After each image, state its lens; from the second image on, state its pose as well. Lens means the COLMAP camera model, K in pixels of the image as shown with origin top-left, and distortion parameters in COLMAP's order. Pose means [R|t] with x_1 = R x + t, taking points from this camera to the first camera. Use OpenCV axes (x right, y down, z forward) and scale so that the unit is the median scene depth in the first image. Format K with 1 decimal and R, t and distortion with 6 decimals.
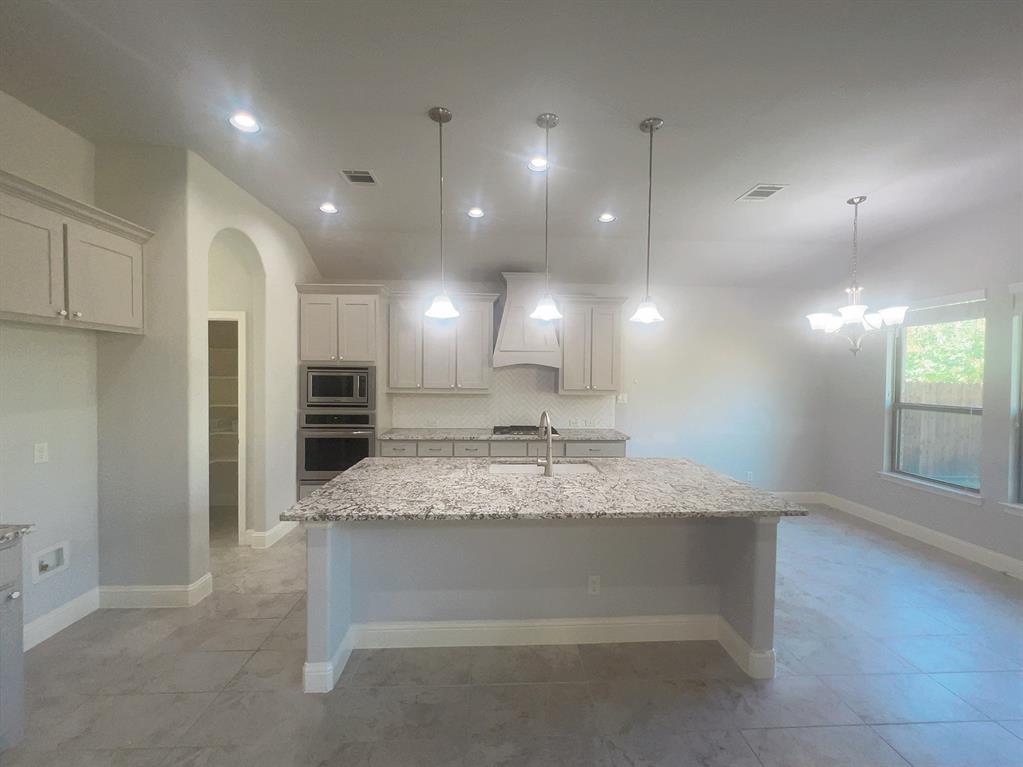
lens RADIAL K [[408.4, 0, 512.3], [0, 408.4, 389.6], [0, 0, 1]] dist [-0.002149, 0.000365]
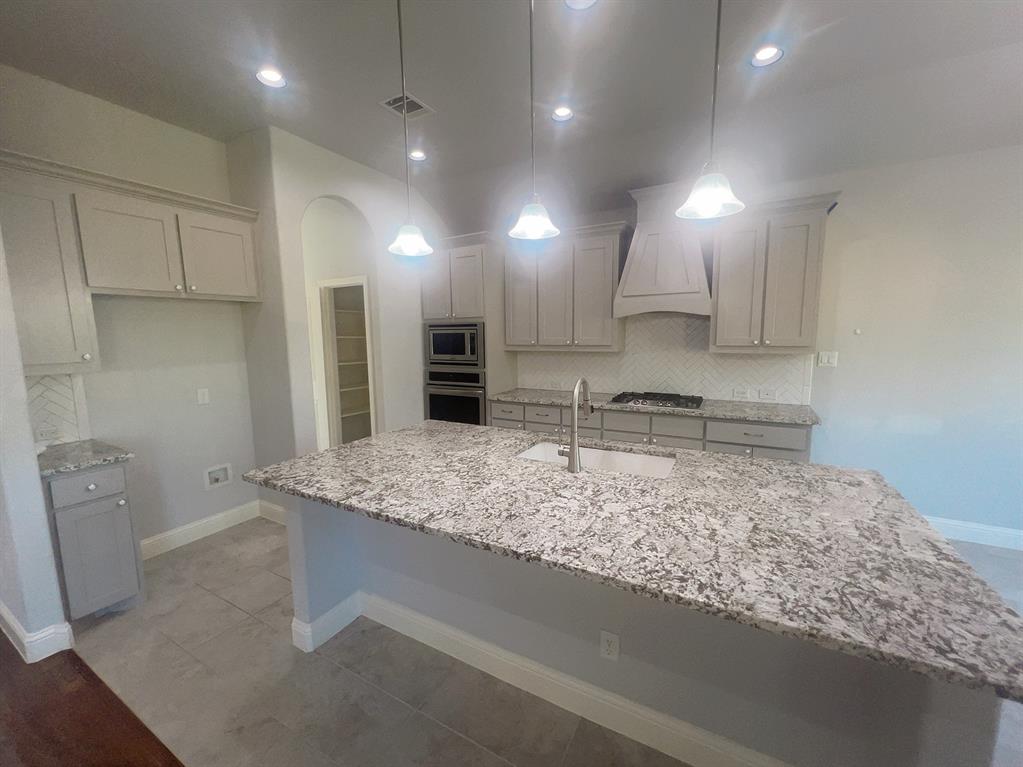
lens RADIAL K [[408.4, 0, 512.0], [0, 408.4, 388.1], [0, 0, 1]] dist [-0.002149, 0.000365]
pose [[0.848233, 0.048794, -0.527370, 0.266671], [0.005209, 0.994930, 0.100432, -0.000263], [0.529597, -0.087937, 0.843679, 0.272799]]
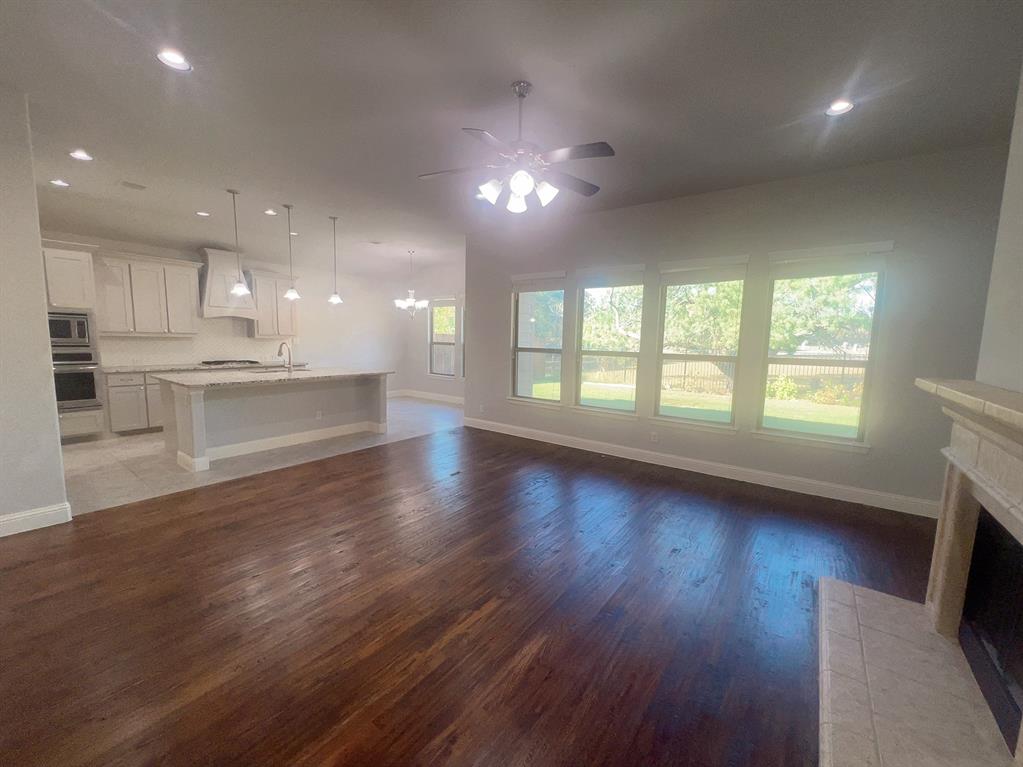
lens RADIAL K [[408.4, 0, 514.2], [0, 408.4, 385.8], [0, 0, 1]] dist [-0.002149, 0.000365]
pose [[0.630569, -0.085970, 0.771357, -0.602779], [0.008295, 0.994536, 0.104064, 0.051597], [-0.776088, -0.059221, 0.627837, -0.904986]]
